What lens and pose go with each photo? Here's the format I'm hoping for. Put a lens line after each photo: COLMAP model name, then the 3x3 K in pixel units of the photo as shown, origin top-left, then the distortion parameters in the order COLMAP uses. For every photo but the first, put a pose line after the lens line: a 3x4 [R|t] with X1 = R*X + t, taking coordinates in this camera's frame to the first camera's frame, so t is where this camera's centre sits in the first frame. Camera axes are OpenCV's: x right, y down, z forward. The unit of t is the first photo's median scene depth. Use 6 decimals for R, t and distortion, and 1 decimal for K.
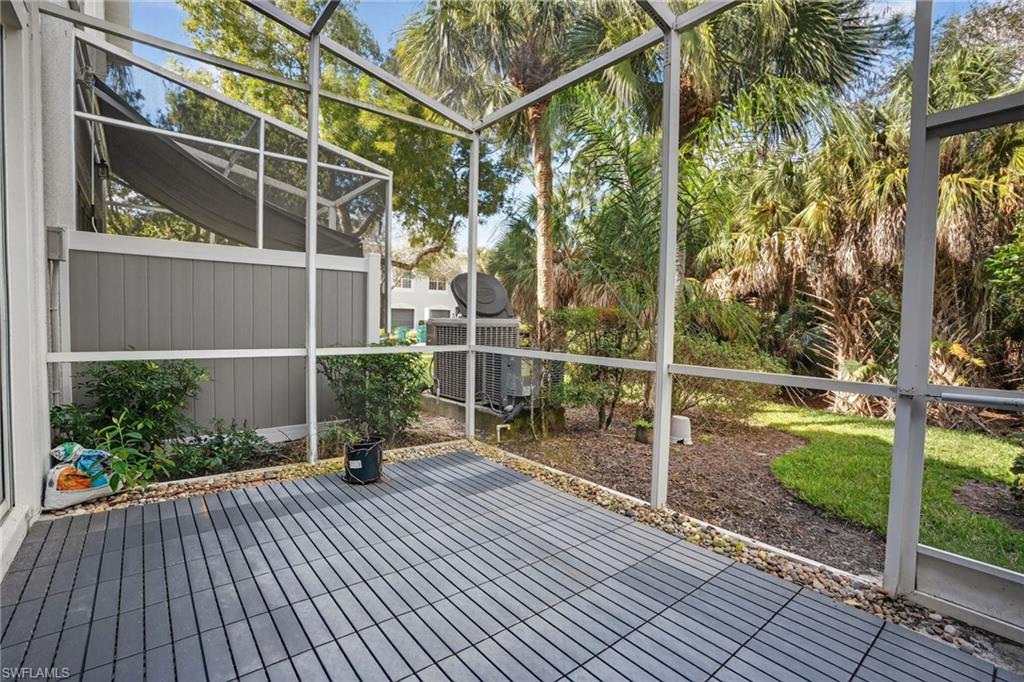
lens RADIAL K [[470.2, 0, 504.9], [0, 470.2, 343.9], [0, 0, 1]] dist [-0.037320, 0.004861]
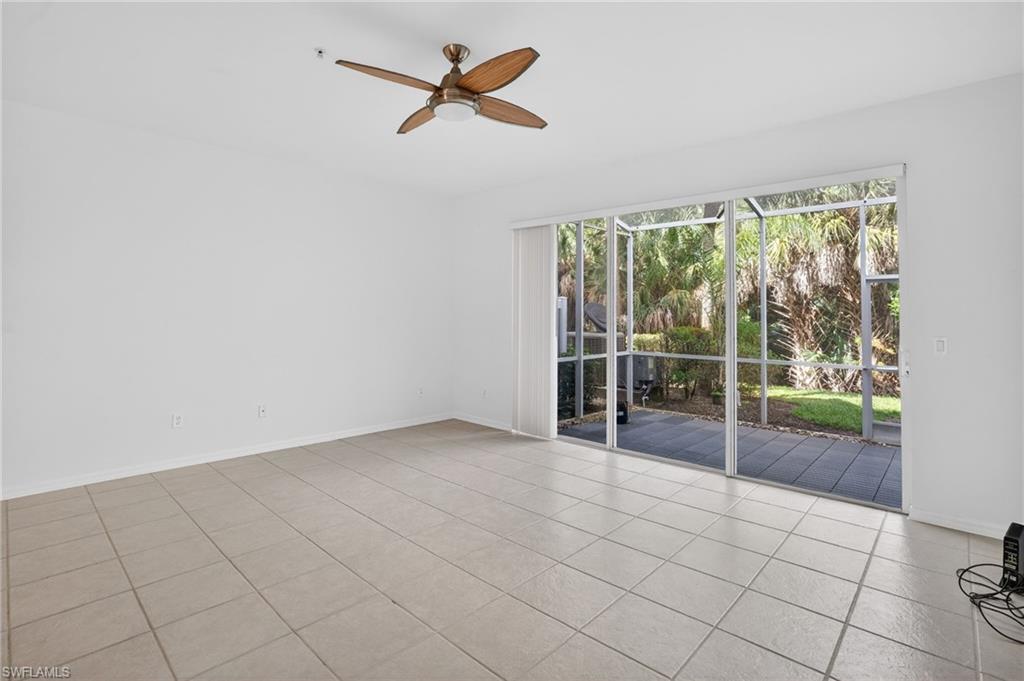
lens RADIAL K [[470.2, 0, 519.1], [0, 470.2, 305.6], [0, 0, 1]] dist [-0.037320, 0.004861]
pose [[0.992023, -0.008712, 0.125759, -0.319145], [0.017626, 0.997395, -0.069946, -0.023225], [-0.124822, 0.071605, 0.989592, -0.316511]]
